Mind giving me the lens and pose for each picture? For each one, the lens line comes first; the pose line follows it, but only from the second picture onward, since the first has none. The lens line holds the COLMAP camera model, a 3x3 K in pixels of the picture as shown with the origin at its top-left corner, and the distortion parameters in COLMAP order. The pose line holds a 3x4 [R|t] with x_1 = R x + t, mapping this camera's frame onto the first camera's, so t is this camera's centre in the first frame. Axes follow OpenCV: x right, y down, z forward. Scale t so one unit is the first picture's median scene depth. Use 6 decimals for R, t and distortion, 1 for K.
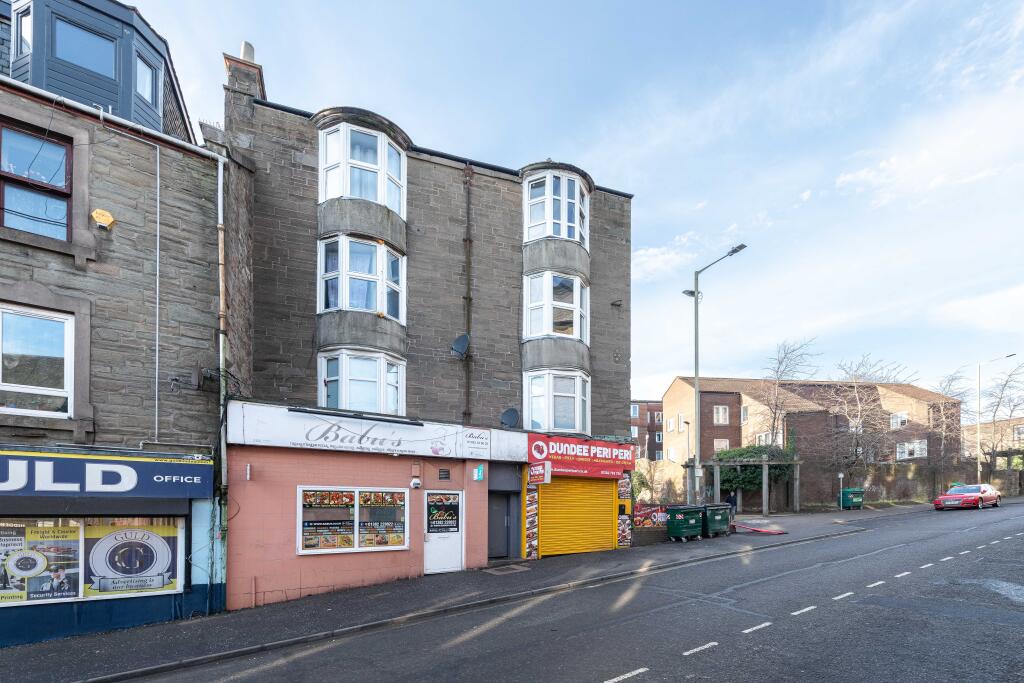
lens RADIAL K [[392.1, 0, 541.7], [0, 392.1, 509.9], [0, 0, 1]] dist [0.000423, 0.000068]
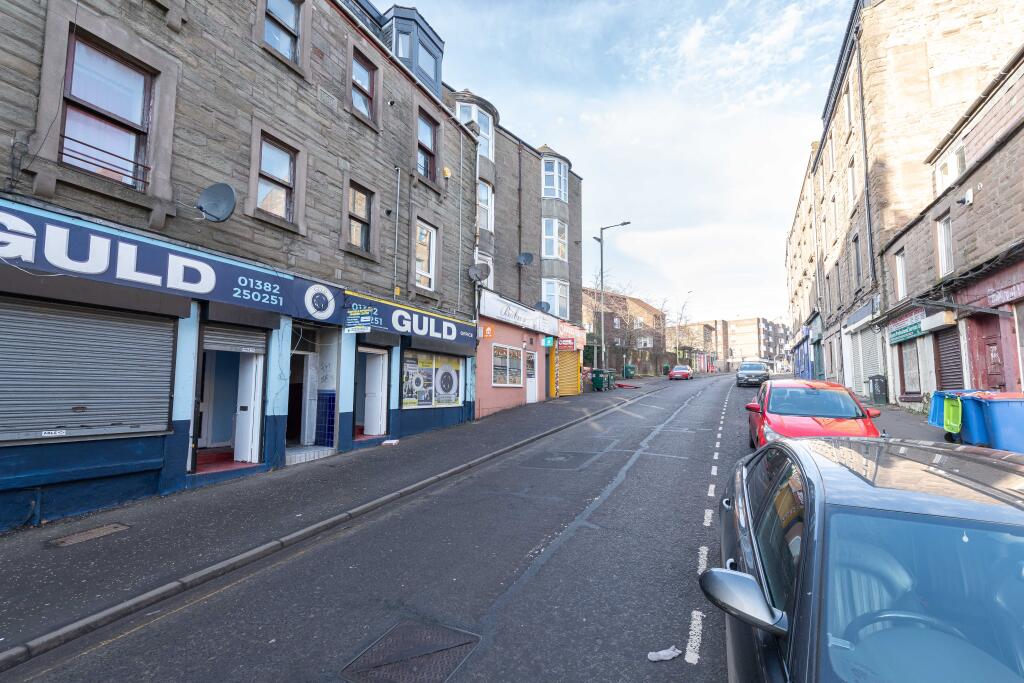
lens RADIAL K [[422.5, 0, 514.1], [0, 422.5, 358.9], [0, 0, 1]] dist [-0.000115, -0.000007]
pose [[0.848399, 0.046173, 0.527340, -1.184082], [-0.010934, 0.997505, -0.069749, 0.099713], [-0.529245, 0.053409, 0.846787, -0.399020]]
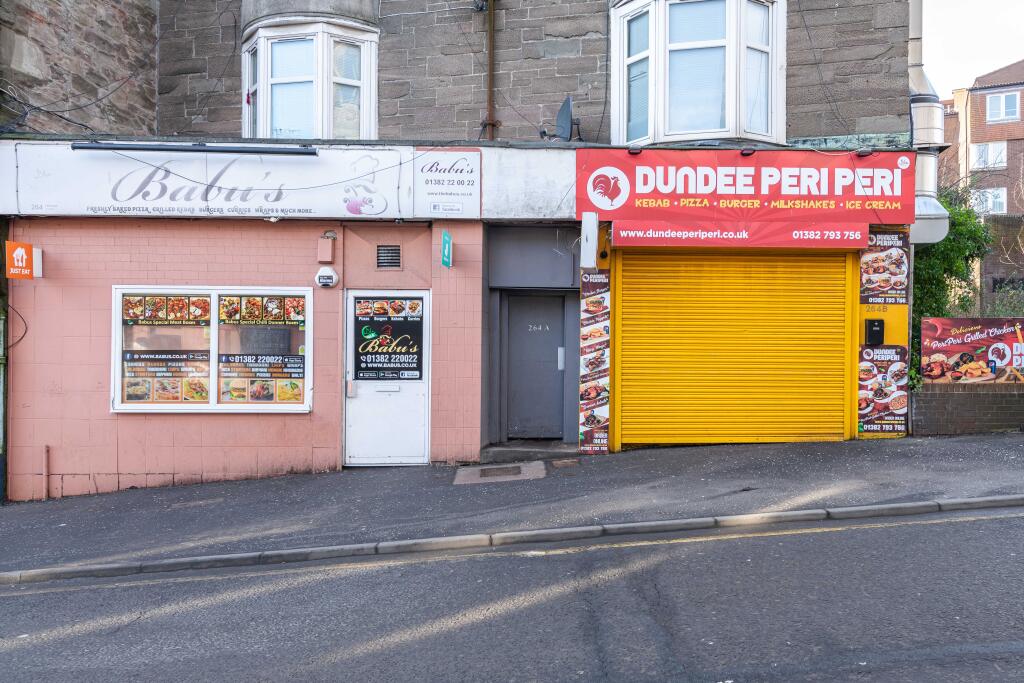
lens RADIAL K [[749.7, 0, 609.8], [0, 749.7, 341.0], [0, 0, 1]] dist [0.019639, -0.001817]
pose [[0.879276, 0.006586, -0.476268, 0.403273], [-0.005553, 0.999978, 0.003576, 0.006340], [0.476281, -0.000499, 0.879293, 0.329889]]
